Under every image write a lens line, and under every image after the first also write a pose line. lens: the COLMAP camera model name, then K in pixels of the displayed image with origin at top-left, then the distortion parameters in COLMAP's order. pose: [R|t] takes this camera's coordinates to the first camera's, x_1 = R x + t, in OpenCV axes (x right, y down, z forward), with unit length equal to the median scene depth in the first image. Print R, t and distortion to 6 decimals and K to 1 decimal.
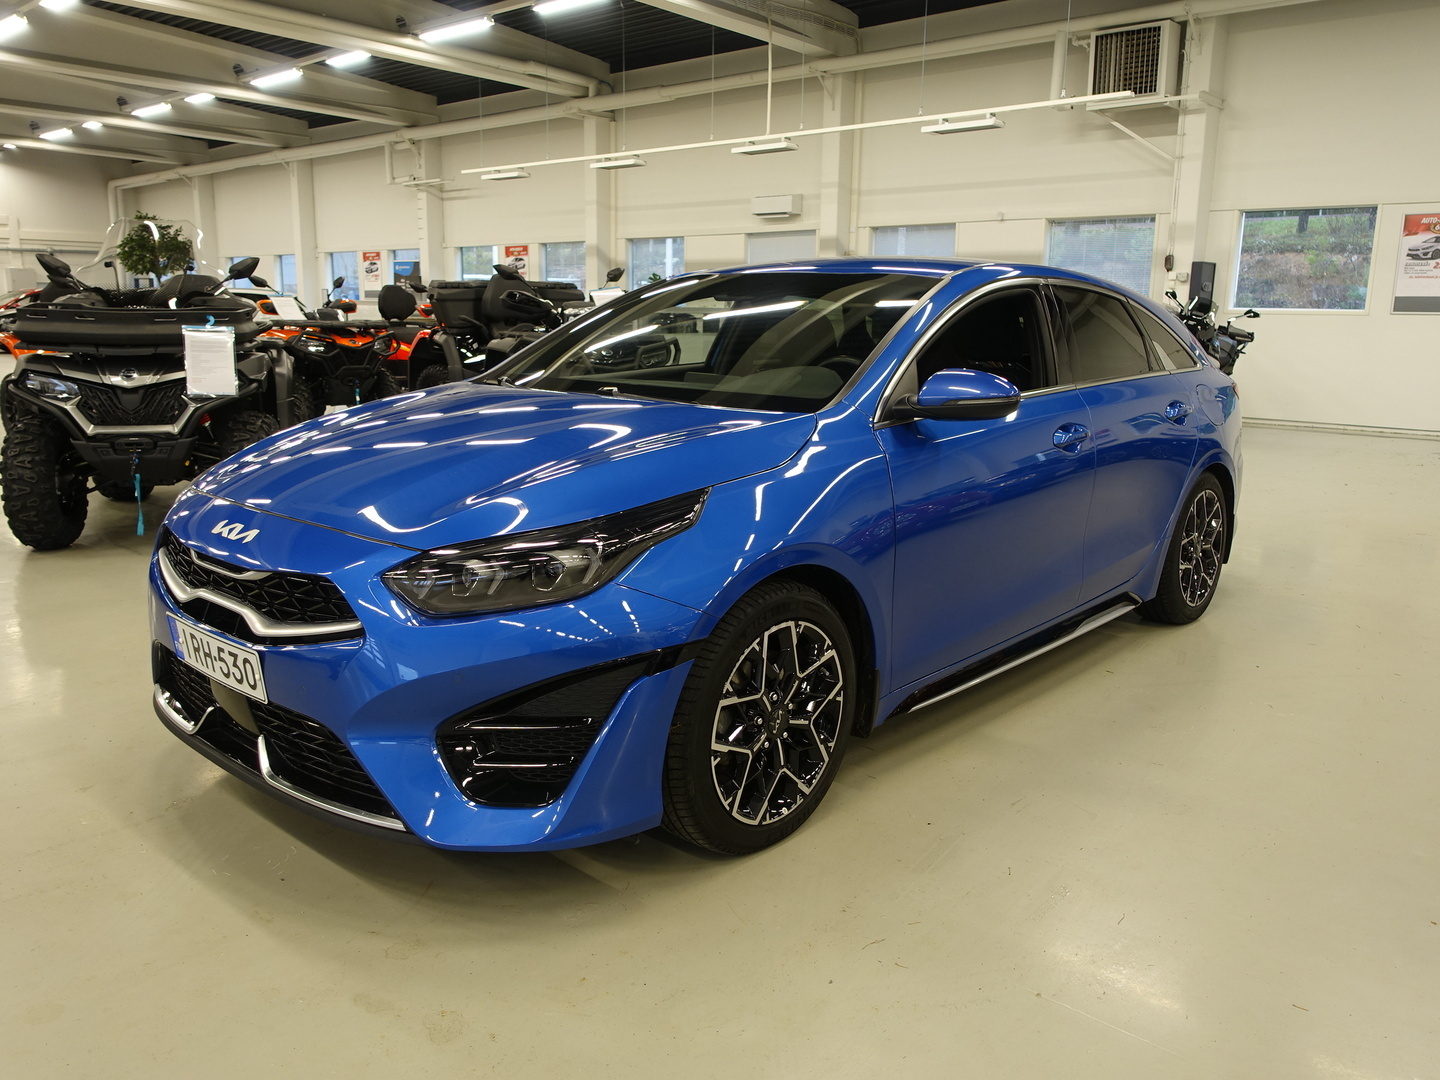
lens RADIAL K [[1088.5, 0, 720.0], [0, 1088.5, 540.0], [0, 0, 1]] dist [-0.003206, -0.000883]
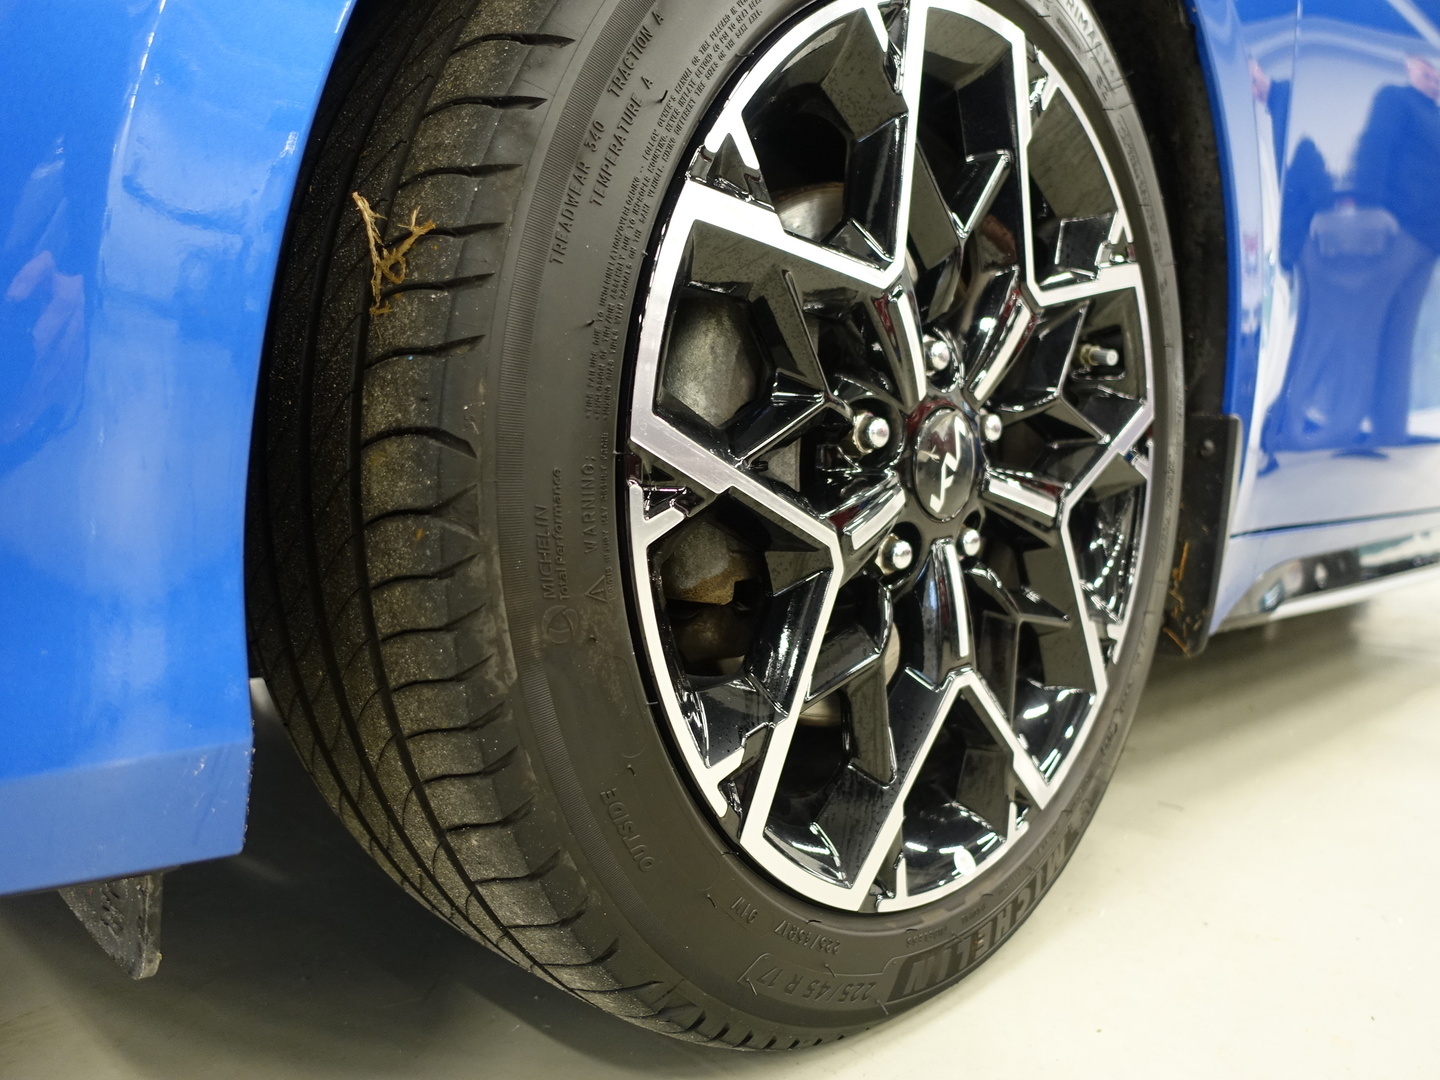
lens RADIAL K [[1088.5, 0, 720.0], [0, 1088.5, 540.0], [0, 0, 1]] dist [-0.003206, -0.000883]
pose [[0.999090, 0.021043, -0.037112, 0.012882], [-0.025431, 0.992200, -0.122035, 0.214851], [0.034255, 0.122868, 0.991832, 0.770829]]
